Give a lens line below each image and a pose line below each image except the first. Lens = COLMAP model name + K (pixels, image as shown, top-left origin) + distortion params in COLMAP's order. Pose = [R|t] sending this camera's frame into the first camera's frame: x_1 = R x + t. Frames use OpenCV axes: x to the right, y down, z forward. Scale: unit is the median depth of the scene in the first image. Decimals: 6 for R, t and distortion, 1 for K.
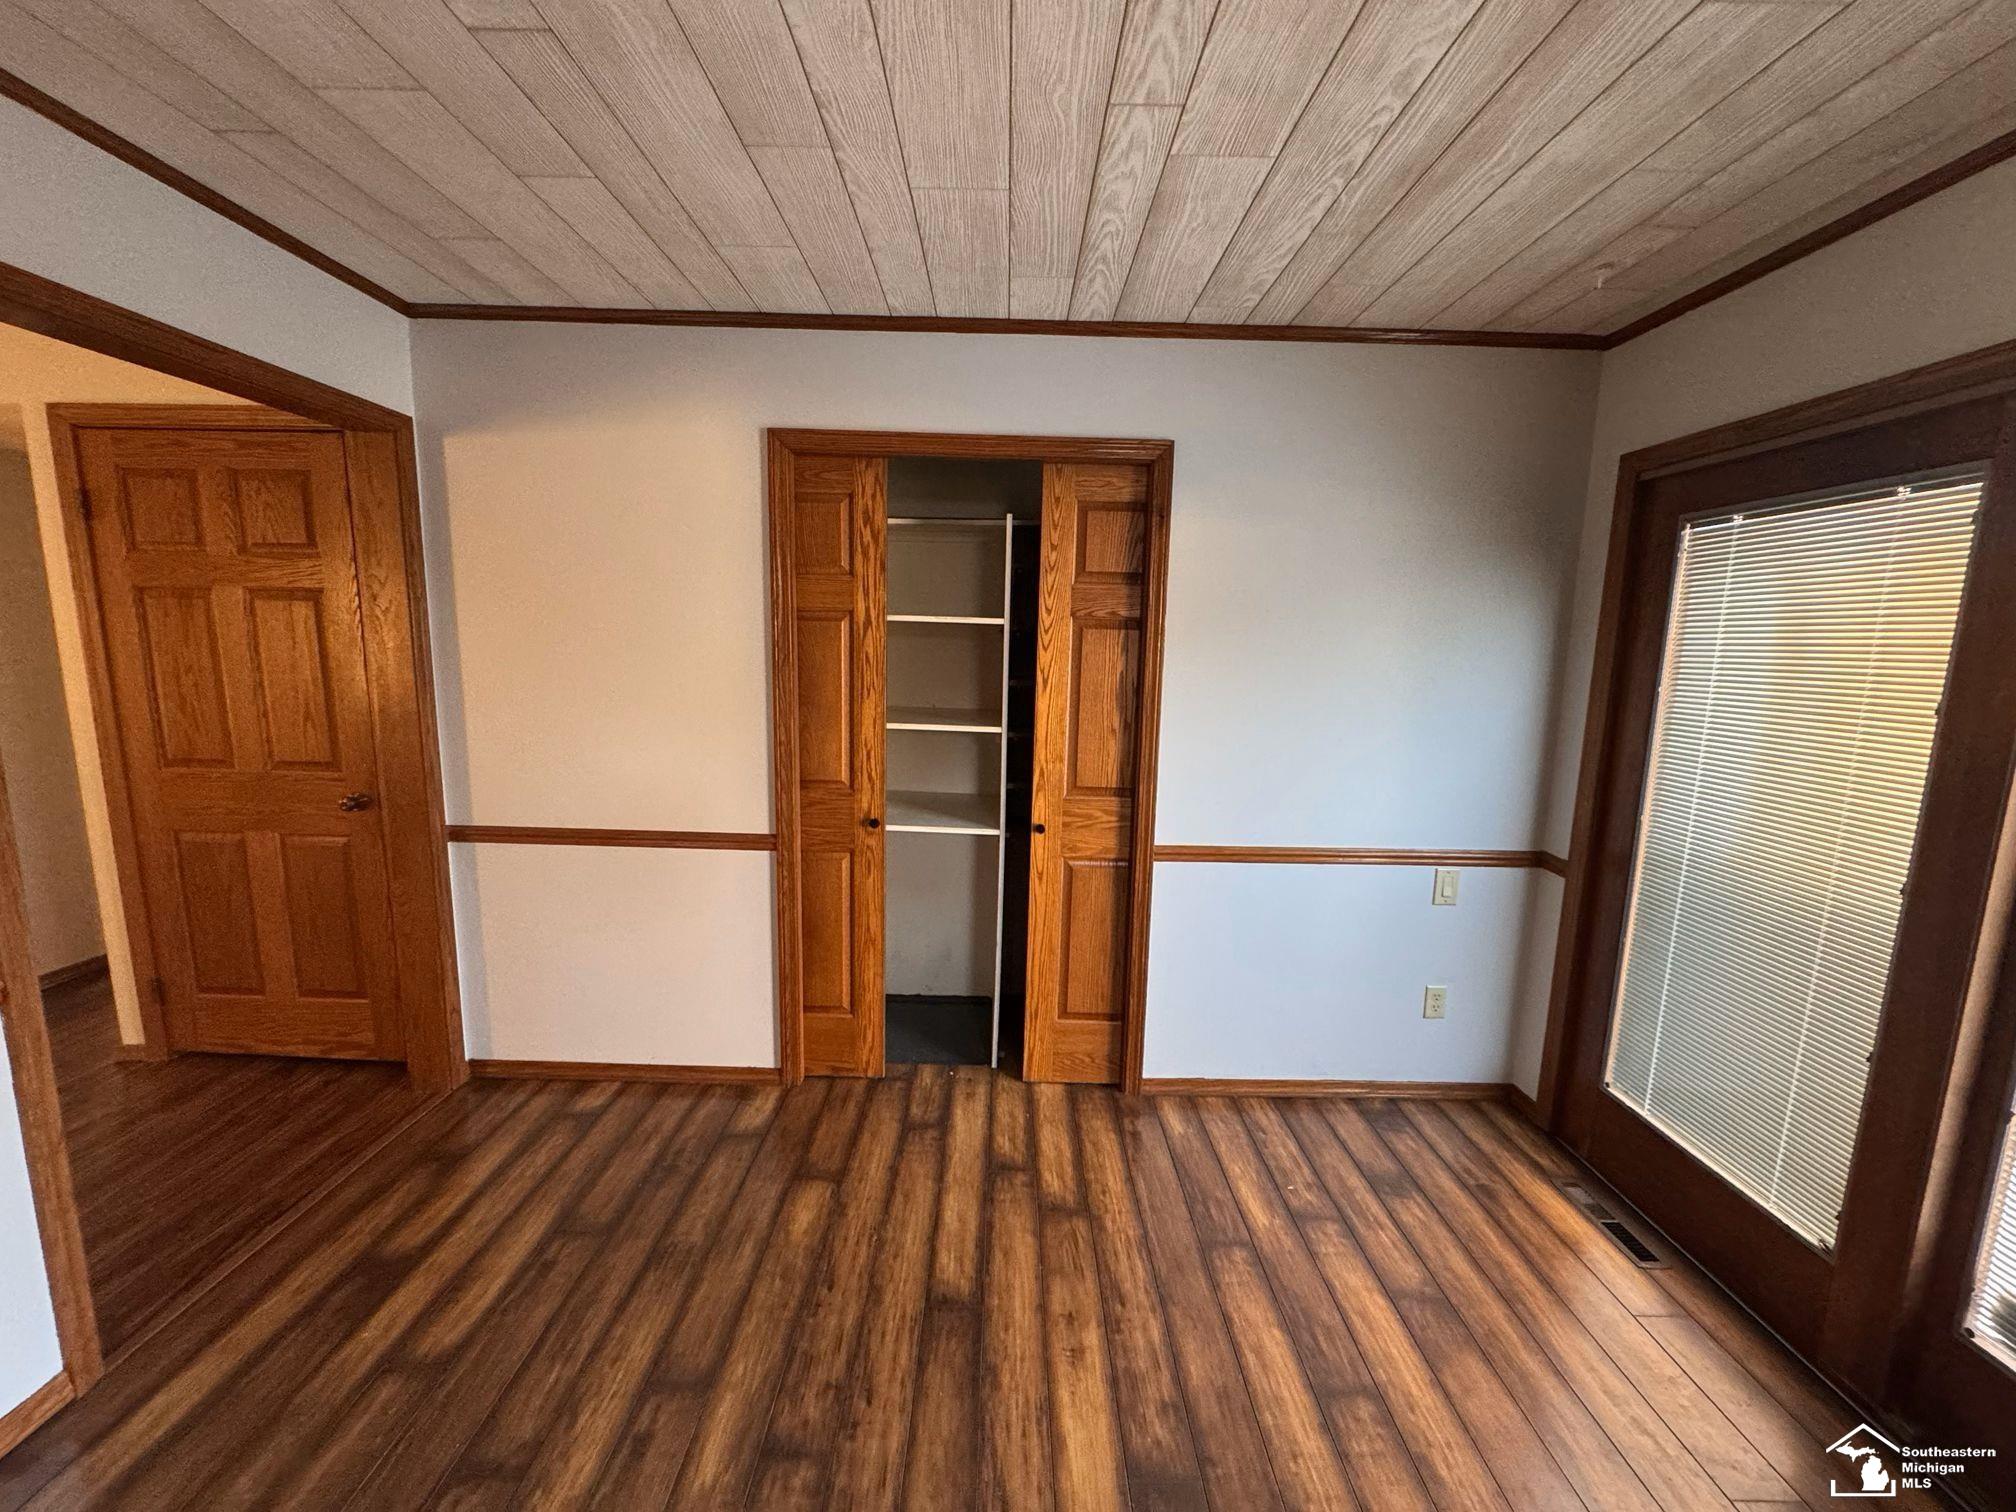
lens RADIAL K [[800.3, 0, 1003.6], [0, 800.3, 753.4], [0, 0, 1]] dist [0.000270, -0.000133]
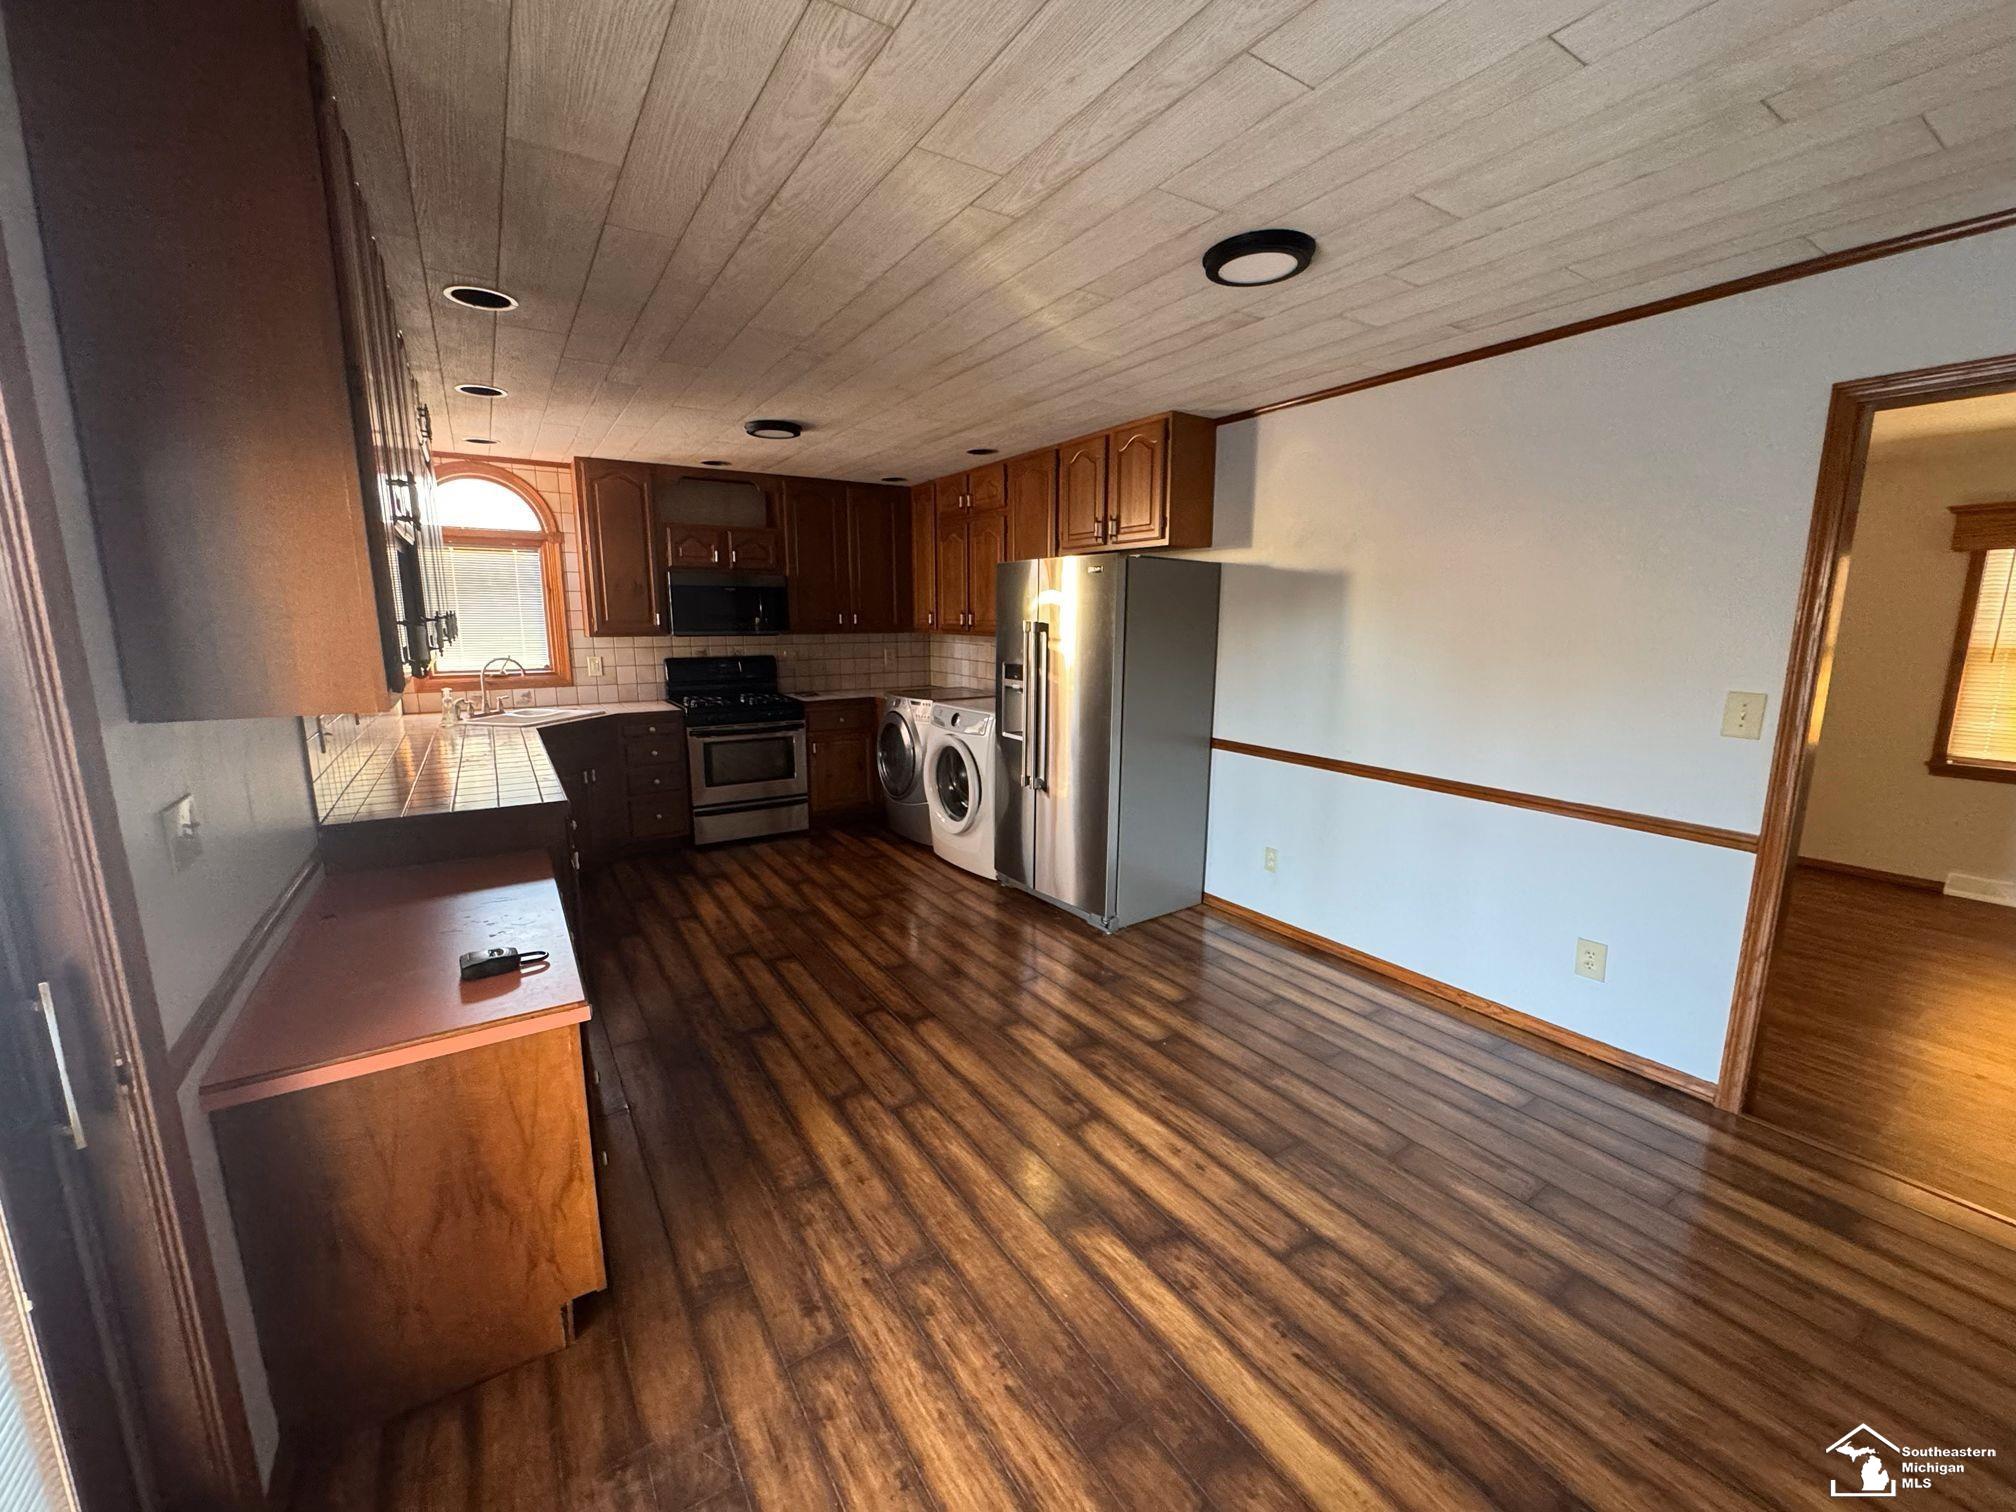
lens RADIAL K [[800.3, 0, 1003.6], [0, 800.3, 753.4], [0, 0, 1]] dist [0.000270, -0.000133]
pose [[-0.839812, 0.076157, -0.537509, 0.855015], [-0.096929, 0.953167, 0.286492, -0.188296], [0.534154, 0.292700, -0.793099, 1.311958]]
